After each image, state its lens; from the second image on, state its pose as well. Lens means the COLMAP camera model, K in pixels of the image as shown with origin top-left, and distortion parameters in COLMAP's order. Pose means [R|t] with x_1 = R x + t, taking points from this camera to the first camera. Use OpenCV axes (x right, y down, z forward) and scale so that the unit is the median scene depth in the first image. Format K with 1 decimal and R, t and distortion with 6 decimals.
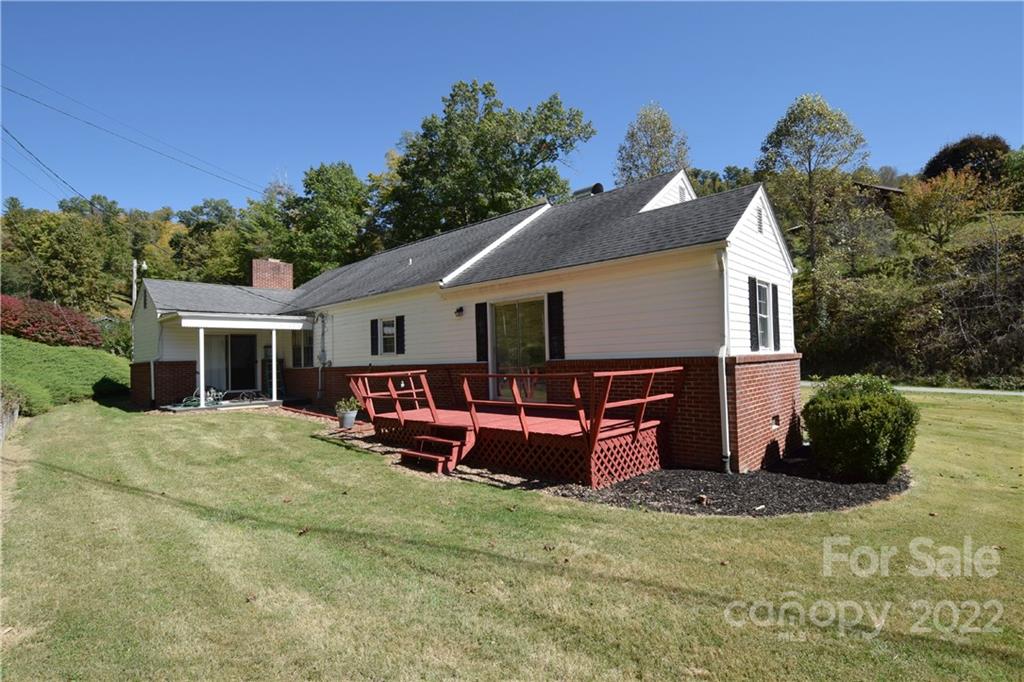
lens RADIAL K [[483.4, 0, 539.3], [0, 483.4, 349.5], [0, 0, 1]] dist [0.013774, -0.018325]
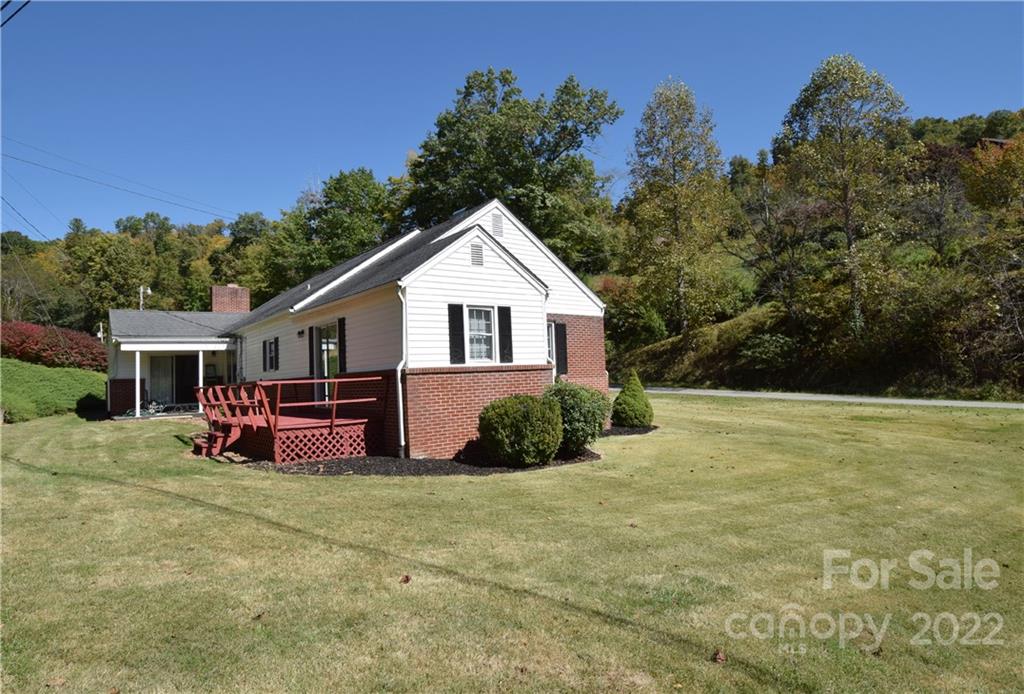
lens RADIAL K [[577.6, 0, 512.0], [0, 577.6, 347.0], [0, 0, 1]] dist [0.004809, -0.000711]
pose [[0.981338, -0.022446, -0.190976, 0.116098], [0.017396, 0.999454, -0.028076, 0.000511], [0.191502, 0.024230, 0.981193, -0.055692]]
